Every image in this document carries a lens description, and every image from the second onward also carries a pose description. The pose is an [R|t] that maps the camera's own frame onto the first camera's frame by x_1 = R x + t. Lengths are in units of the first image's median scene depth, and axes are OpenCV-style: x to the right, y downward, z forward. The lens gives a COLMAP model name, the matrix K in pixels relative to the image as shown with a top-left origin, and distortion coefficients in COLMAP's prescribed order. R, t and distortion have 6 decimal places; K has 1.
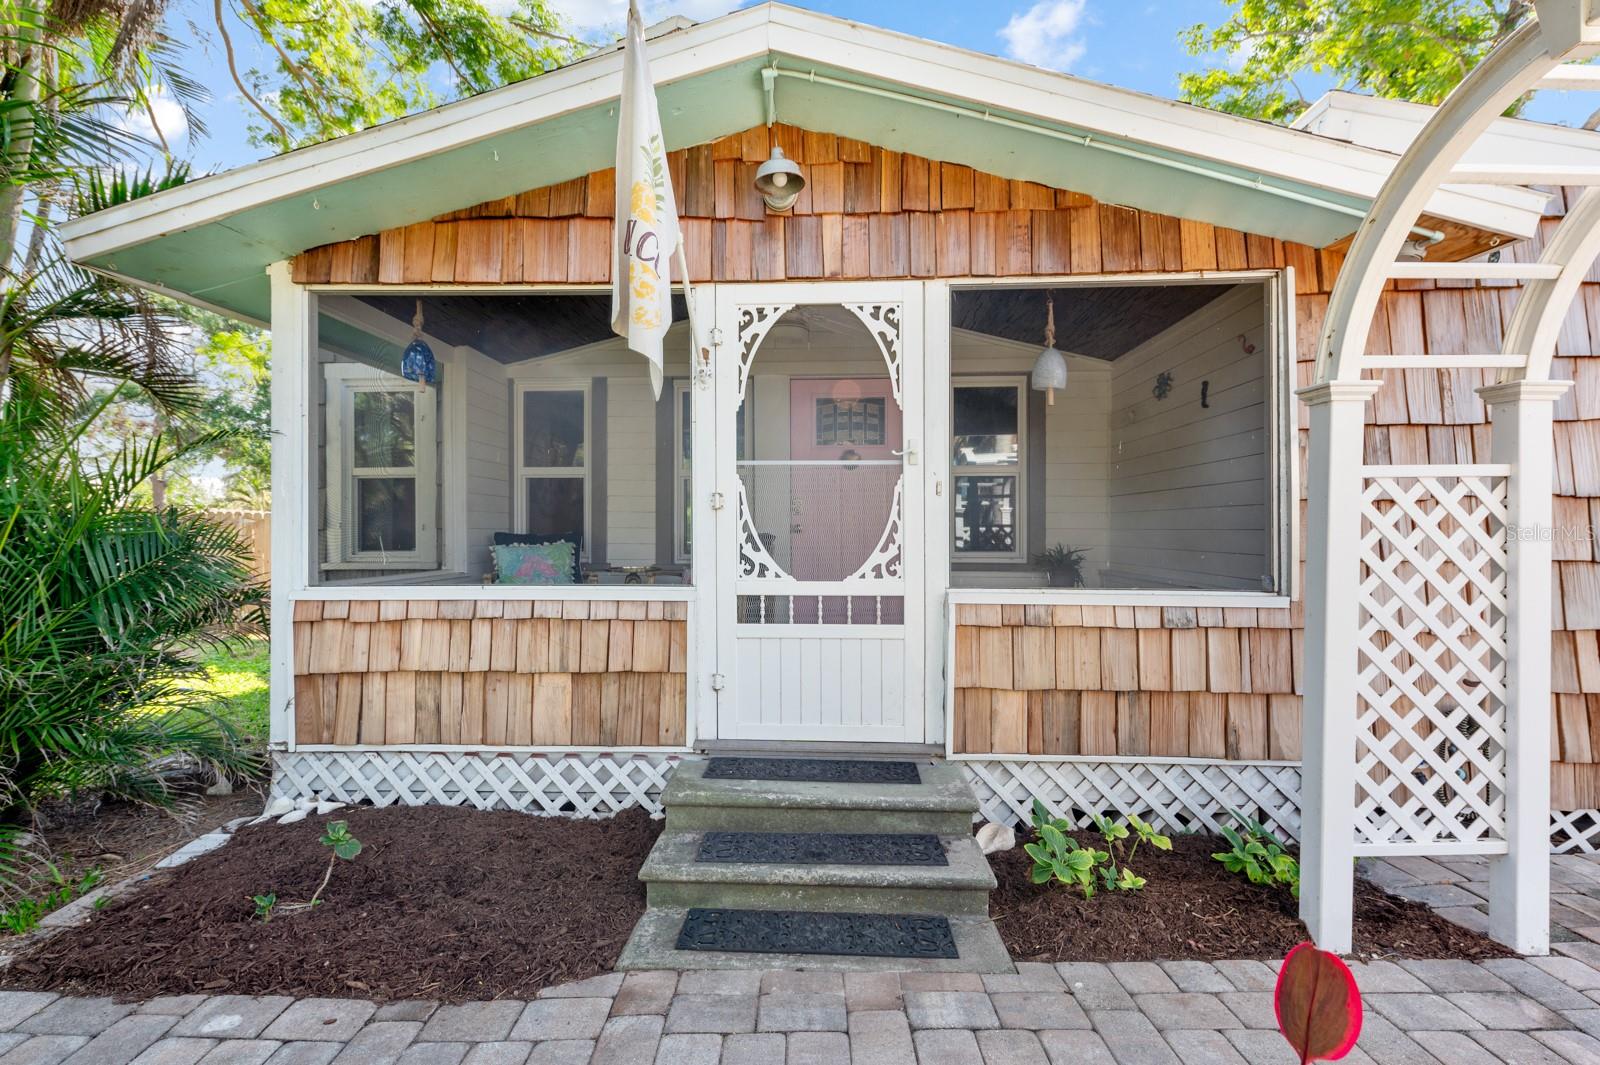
lens RADIAL K [[725.7, 0, 815.4], [0, 725.7, 551.8], [0, 0, 1]] dist [0.017666, -0.009491]
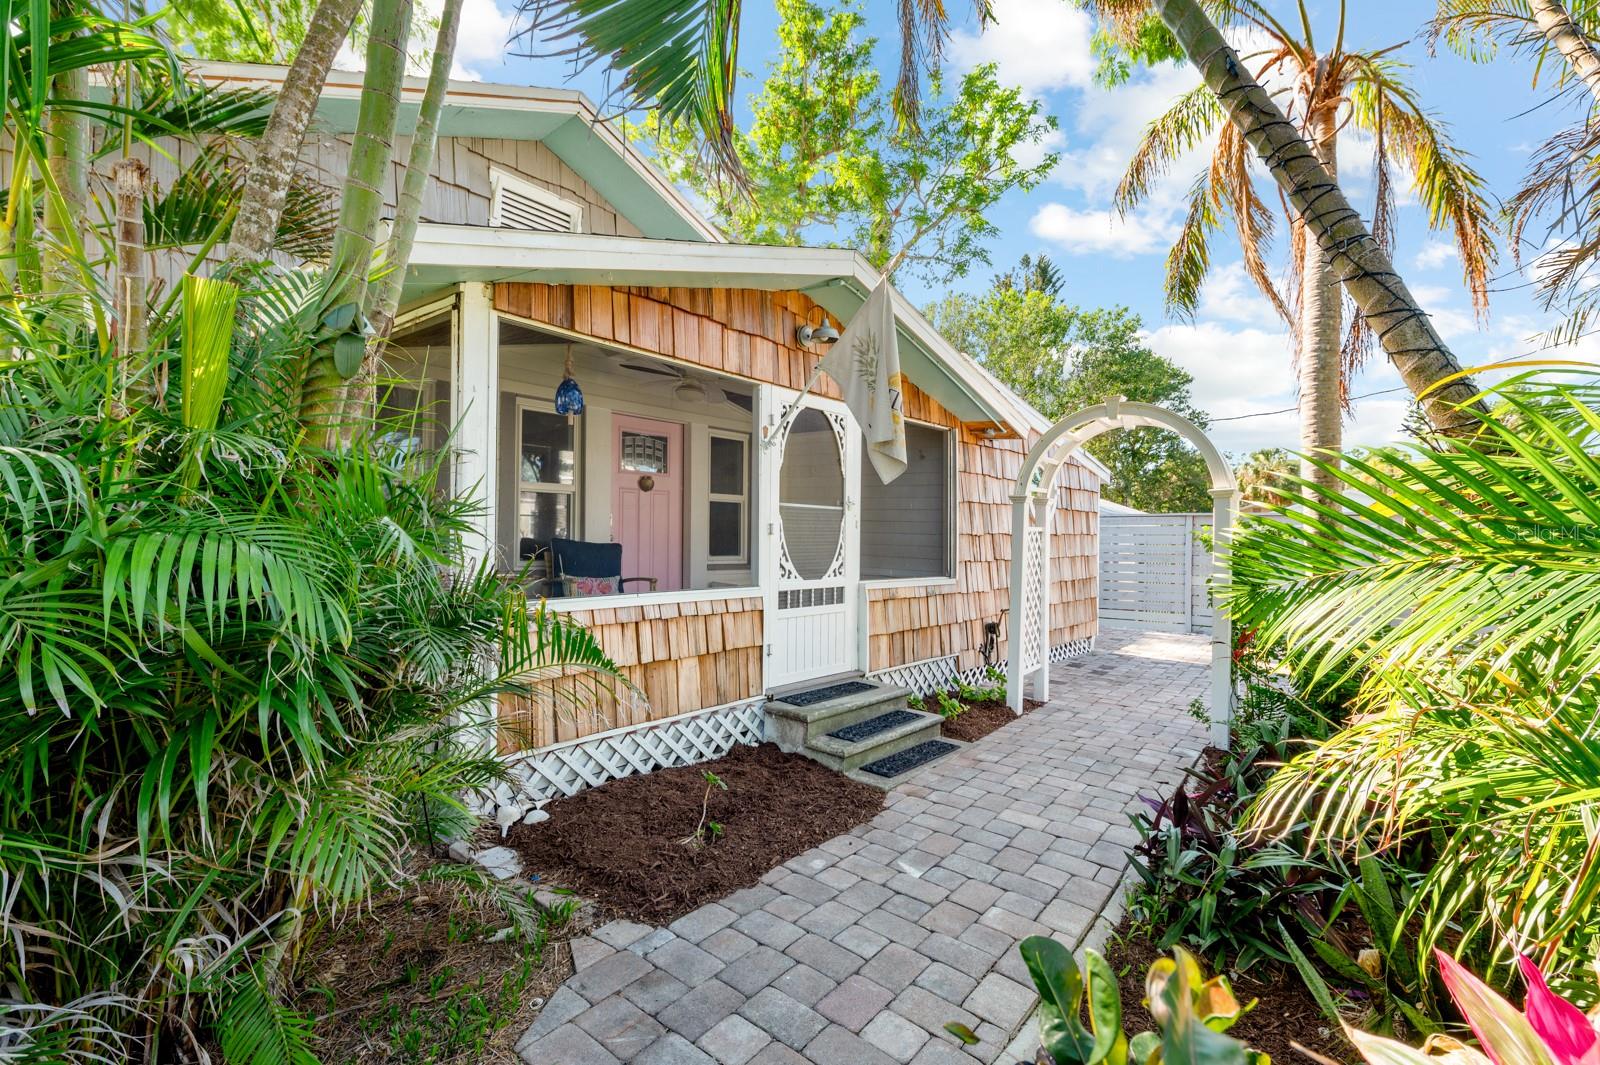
lens RADIAL K [[725.7, 0, 815.4], [0, 725.7, 551.8], [0, 0, 1]] dist [0.017666, -0.009491]
pose [[0.601256, -0.007977, 0.799016, -1.286537], [-0.002161, 0.999930, 0.011609, -0.040779], [-0.799053, -0.008707, 0.601197, 0.024279]]
